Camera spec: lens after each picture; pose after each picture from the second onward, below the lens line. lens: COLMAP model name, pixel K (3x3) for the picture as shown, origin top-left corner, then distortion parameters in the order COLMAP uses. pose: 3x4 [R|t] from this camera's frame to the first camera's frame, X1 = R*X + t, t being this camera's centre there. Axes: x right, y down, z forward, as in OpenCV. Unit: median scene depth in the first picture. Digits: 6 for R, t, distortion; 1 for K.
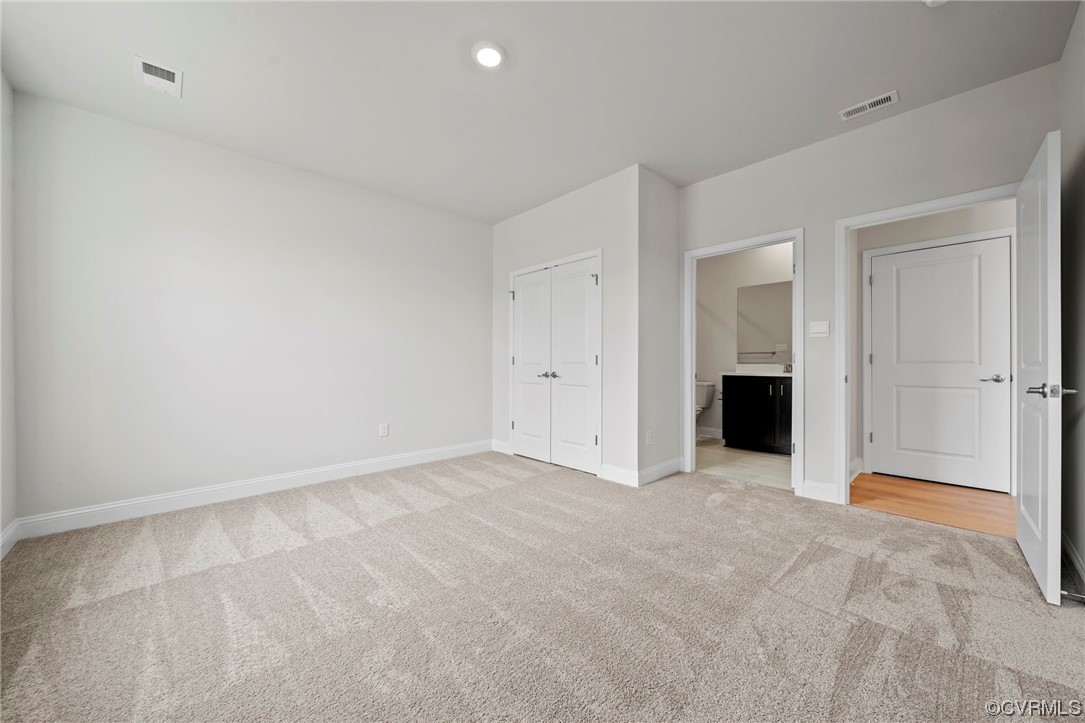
lens RADIAL K [[411.8, 0, 531.0], [0, 411.8, 360.9], [0, 0, 1]] dist [0.008811, 0.000015]
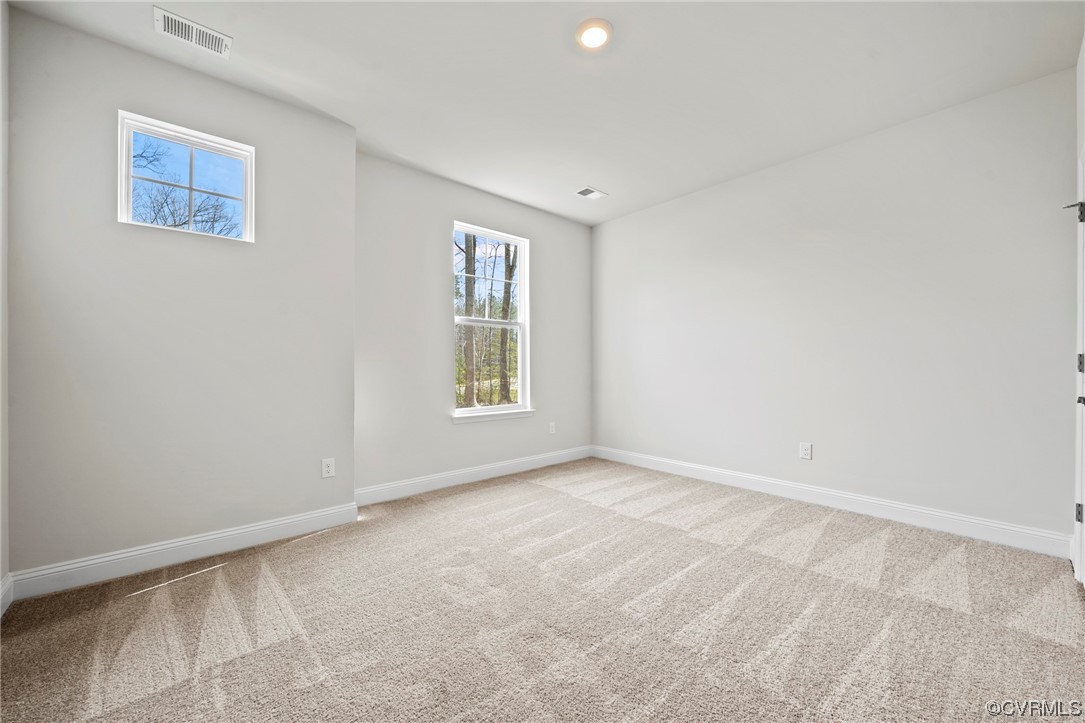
lens RADIAL K [[411.8, 0, 532.2], [0, 411.8, 367.8], [0, 0, 1]] dist [0.008811, 0.000015]
pose [[-0.043377, 0.004397, -0.999049, 0.636138], [0.008887, 0.999952, 0.004016, 0.000080], [0.999019, -0.008704, -0.043414, 0.702105]]
